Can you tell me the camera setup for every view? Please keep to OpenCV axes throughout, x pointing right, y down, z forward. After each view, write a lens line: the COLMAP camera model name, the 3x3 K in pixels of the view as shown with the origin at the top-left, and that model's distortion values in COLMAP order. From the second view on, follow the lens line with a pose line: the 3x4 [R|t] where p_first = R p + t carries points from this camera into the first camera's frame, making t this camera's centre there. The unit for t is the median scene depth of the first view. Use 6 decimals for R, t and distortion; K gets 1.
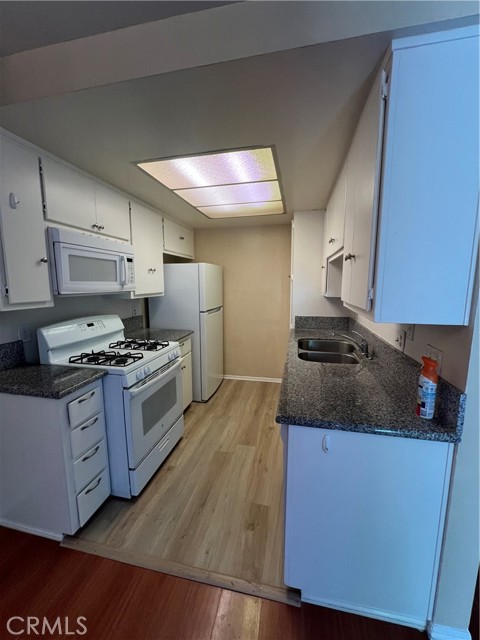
lens RADIAL K [[256.4, 0, 242.1], [0, 256.4, 319.5], [0, 0, 1]] dist [-0.002230, 0.000040]
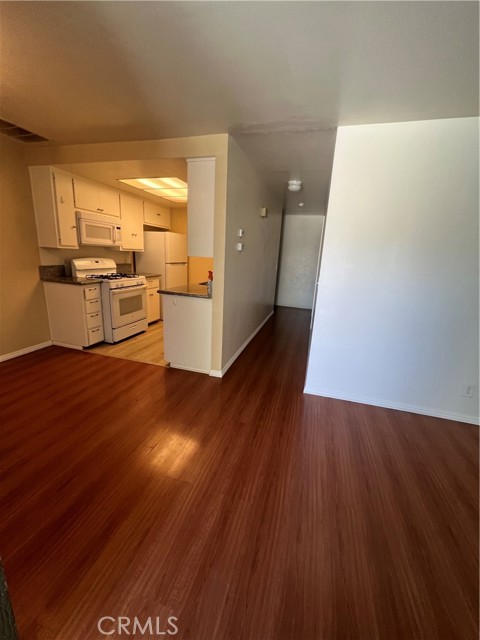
lens RADIAL K [[256.4, 0, 242.1], [0, 256.4, 319.5], [0, 0, 1]] dist [-0.002230, 0.000040]
pose [[0.995748, 0.072280, -0.057101, 0.729232], [-0.065967, 0.992215, 0.105630, 0.200981], [0.064292, -0.101414, 0.992765, -1.013570]]
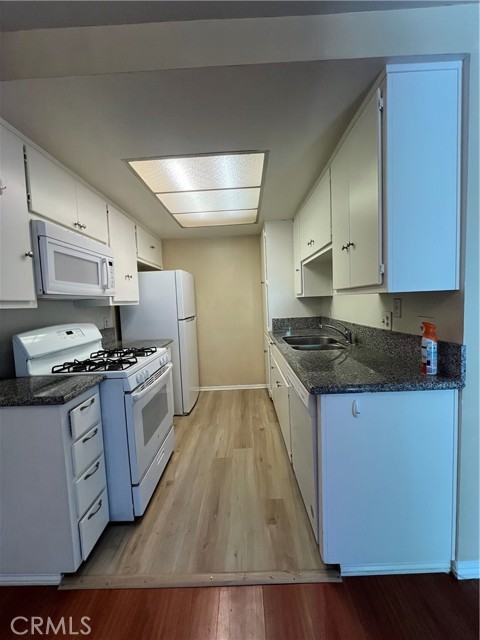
lens RADIAL K [[256.4, 0, 242.1], [0, 256.4, 319.5], [0, 0, 1]] dist [-0.002230, 0.000040]
pose [[0.979101, -0.054793, 0.195852, -0.199924], [0.069789, 0.995067, -0.070503, 0.093031], [-0.191023, 0.082698, 0.978096, 0.002323]]
